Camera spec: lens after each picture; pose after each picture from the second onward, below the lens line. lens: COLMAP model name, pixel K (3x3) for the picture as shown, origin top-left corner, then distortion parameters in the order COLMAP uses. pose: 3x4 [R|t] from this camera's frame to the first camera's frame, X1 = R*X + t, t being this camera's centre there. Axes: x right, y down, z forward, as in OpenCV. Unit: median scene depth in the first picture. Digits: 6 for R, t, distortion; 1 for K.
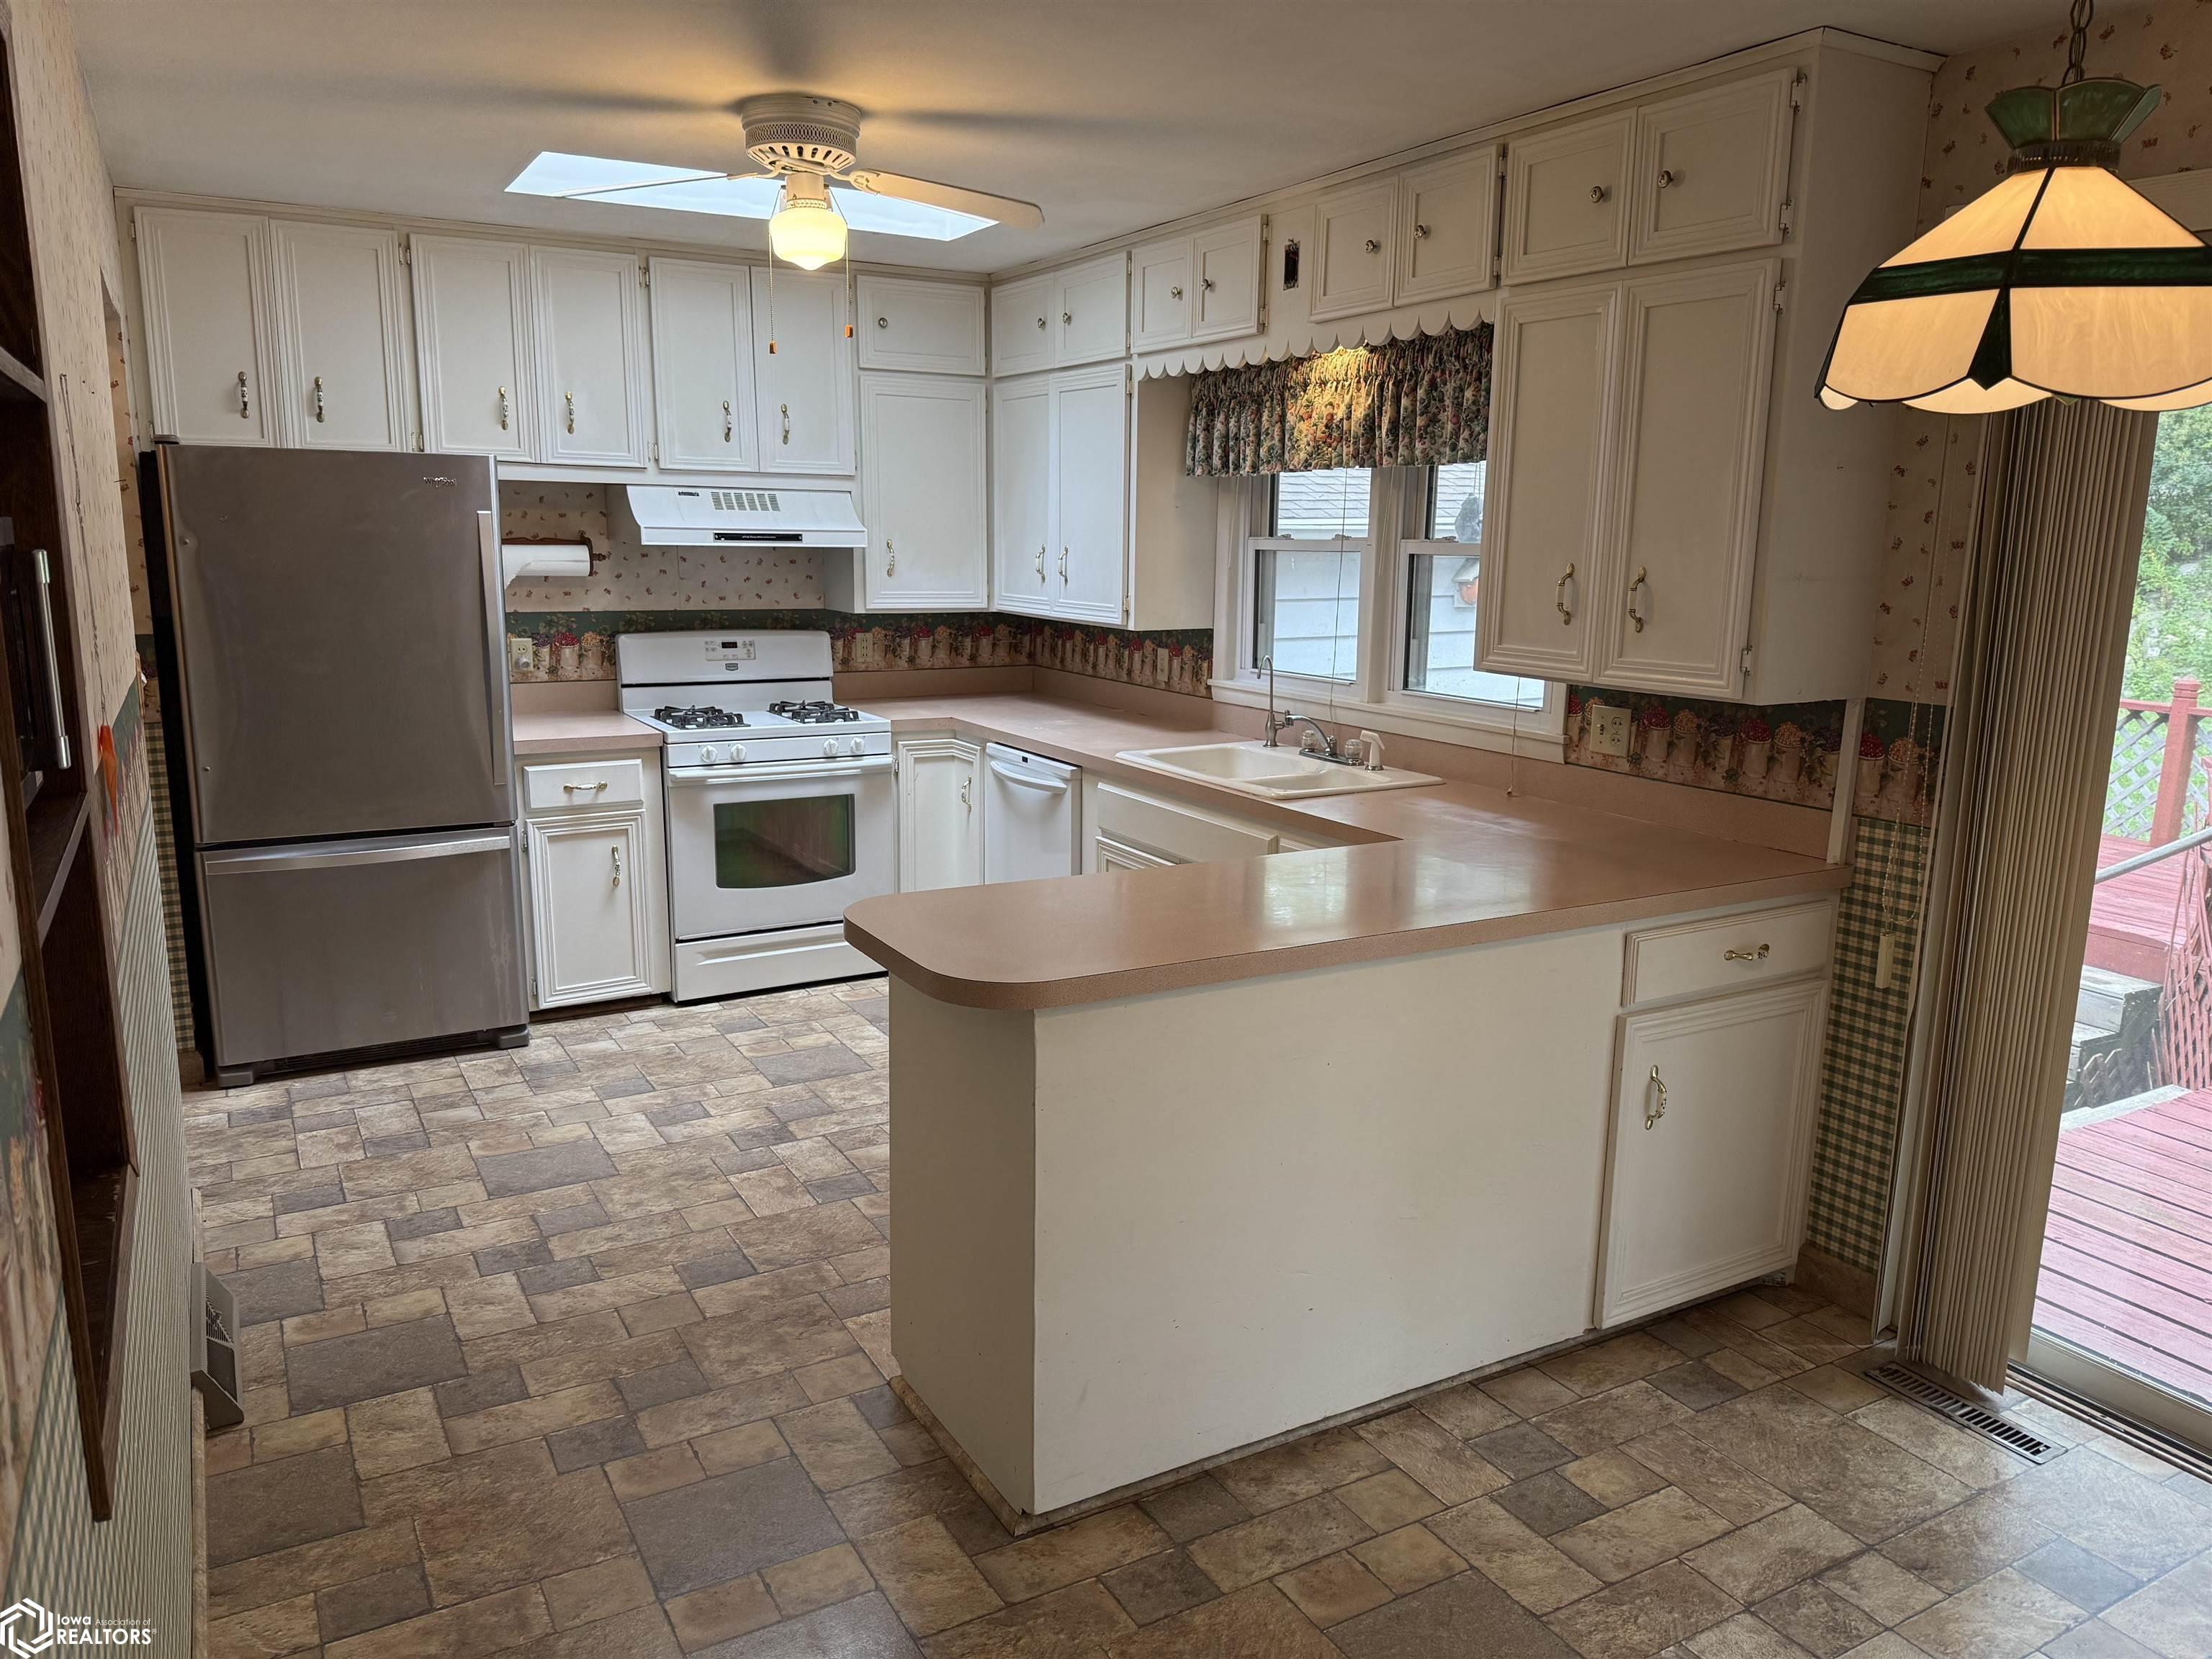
lens RADIAL K [[1564.0, 0, 1115.4], [0, 1564.0, 832.0], [0, 0, 1]] dist [0.049603, -0.035063]
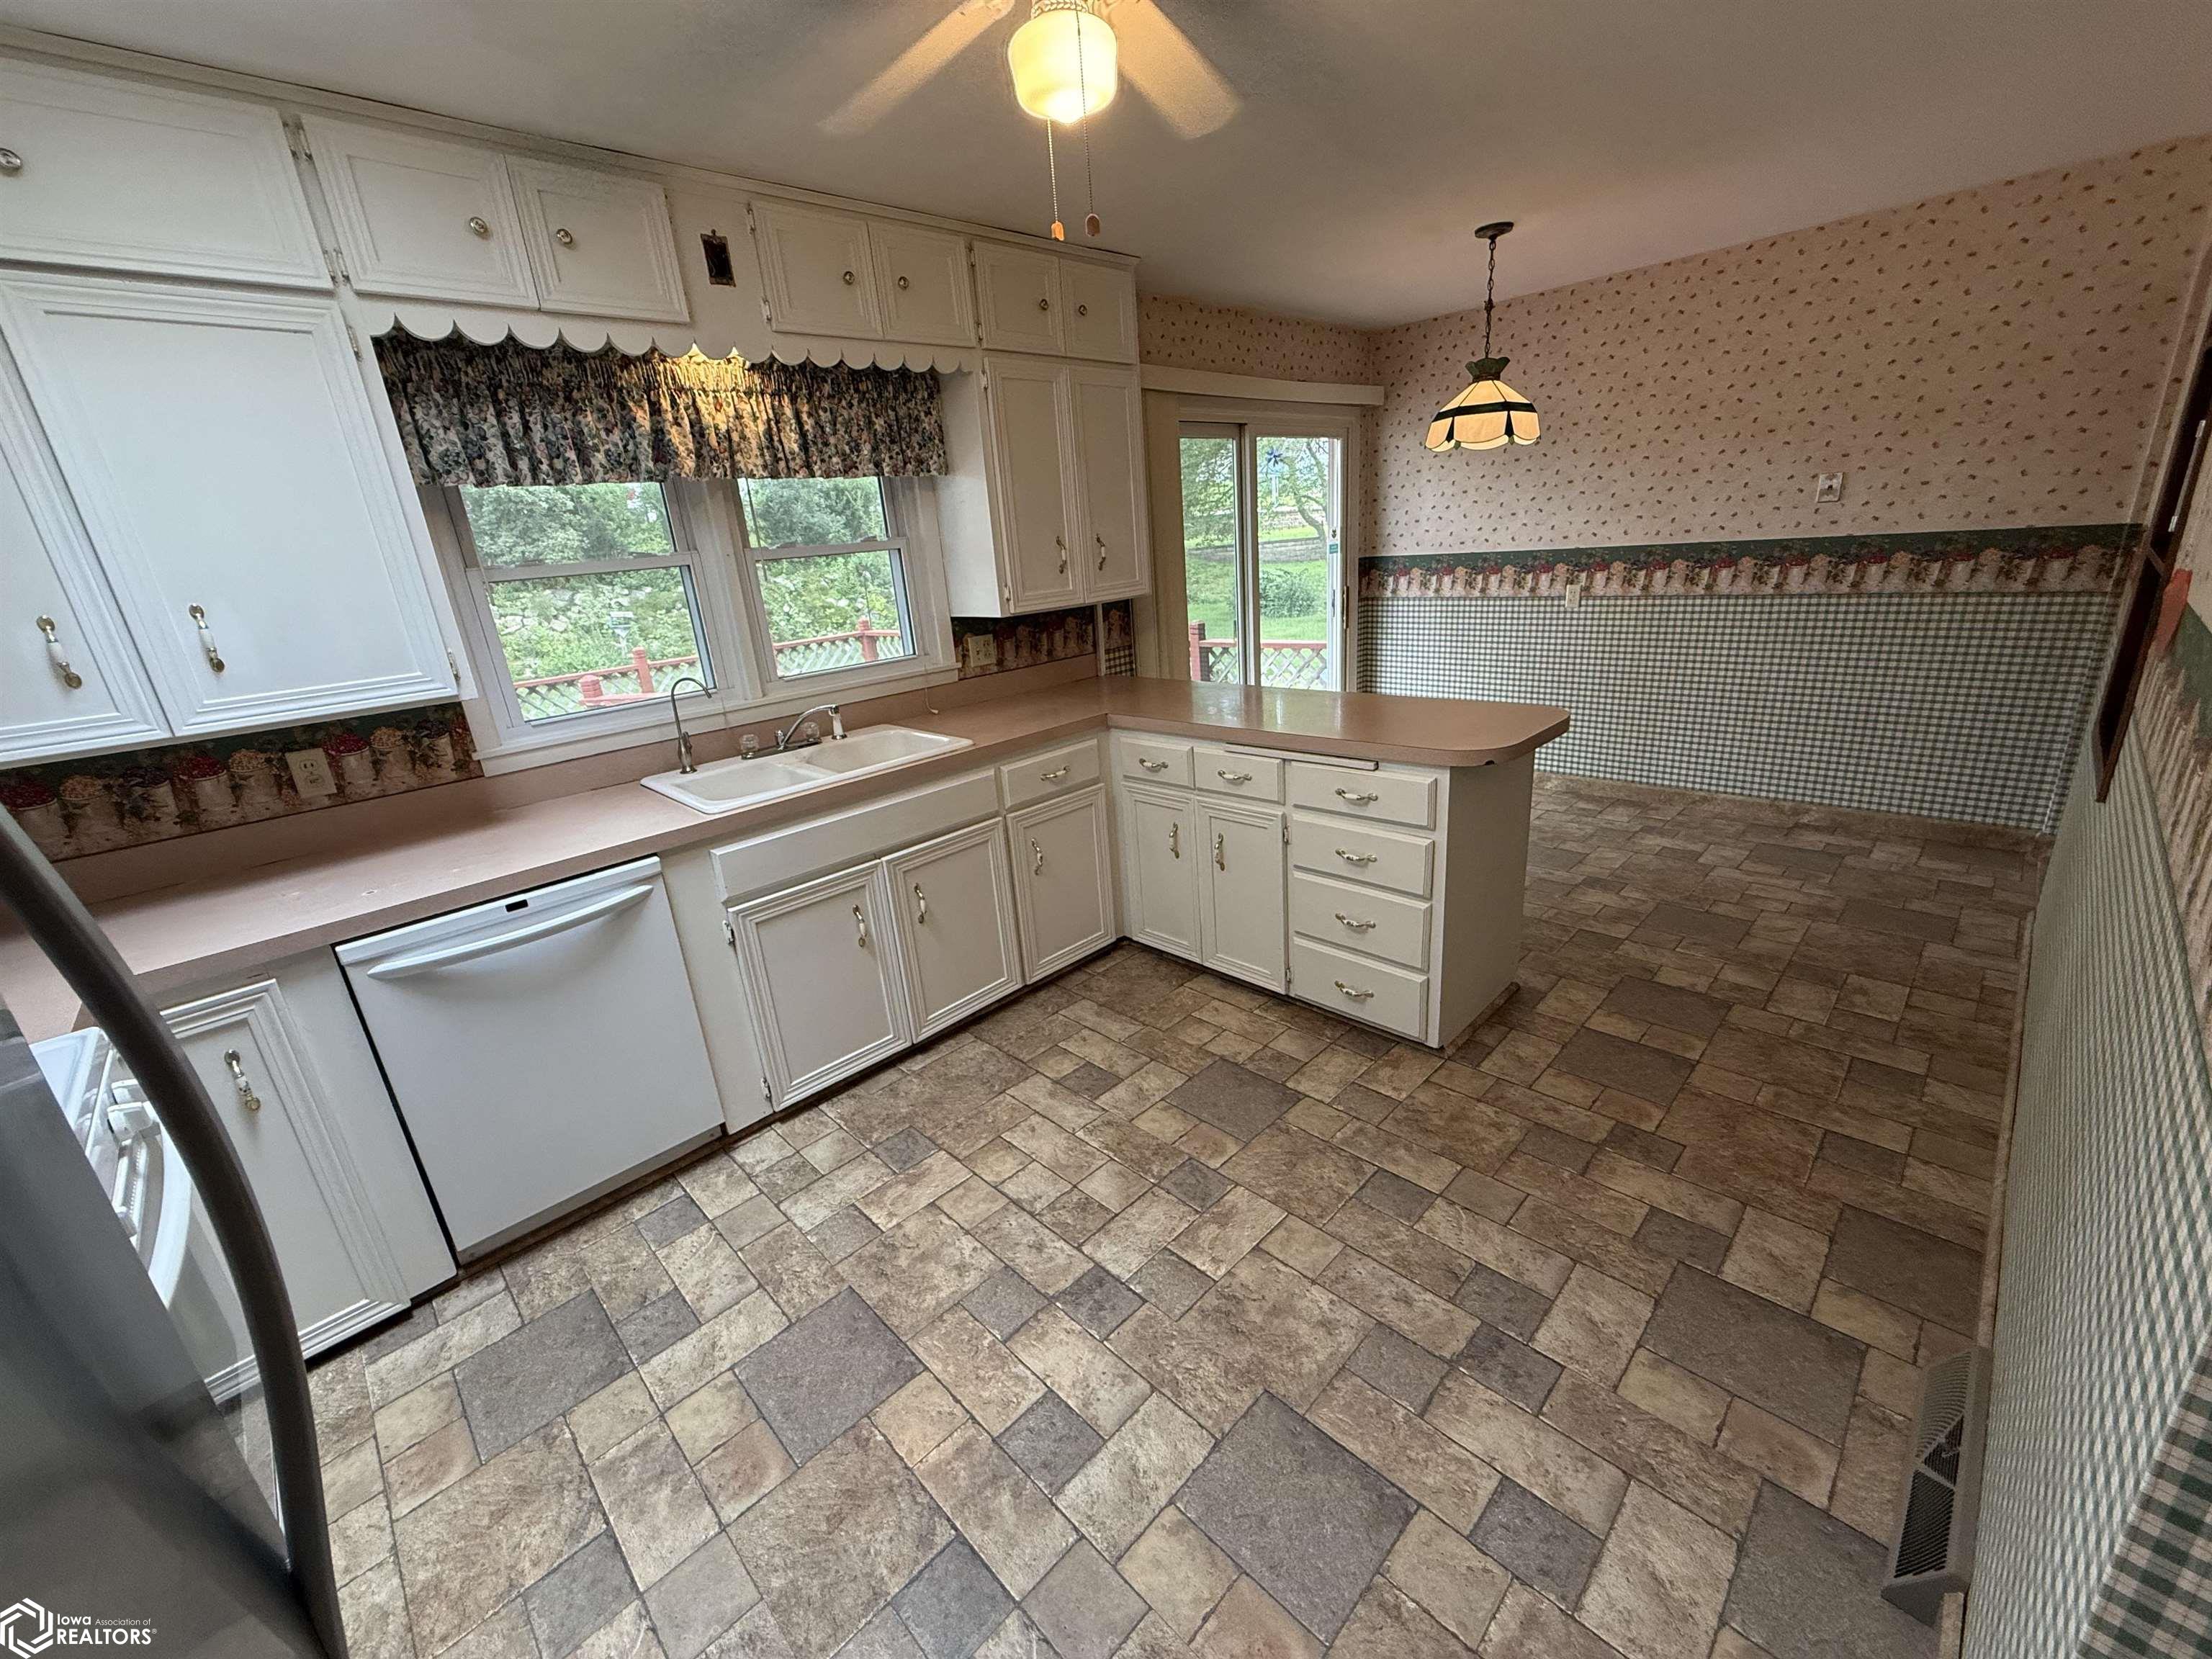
lens RADIAL K [[889.8, 0, 1116.0], [0, 889.8, 819.6], [0, 0, 1]] dist [0.017081, -0.000208]
pose [[-0.259534, -0.286289, 0.922324, -0.625338], [0.263880, 0.897682, 0.352894, -0.196360], [-0.928983, 0.334971, -0.157433, 1.070703]]
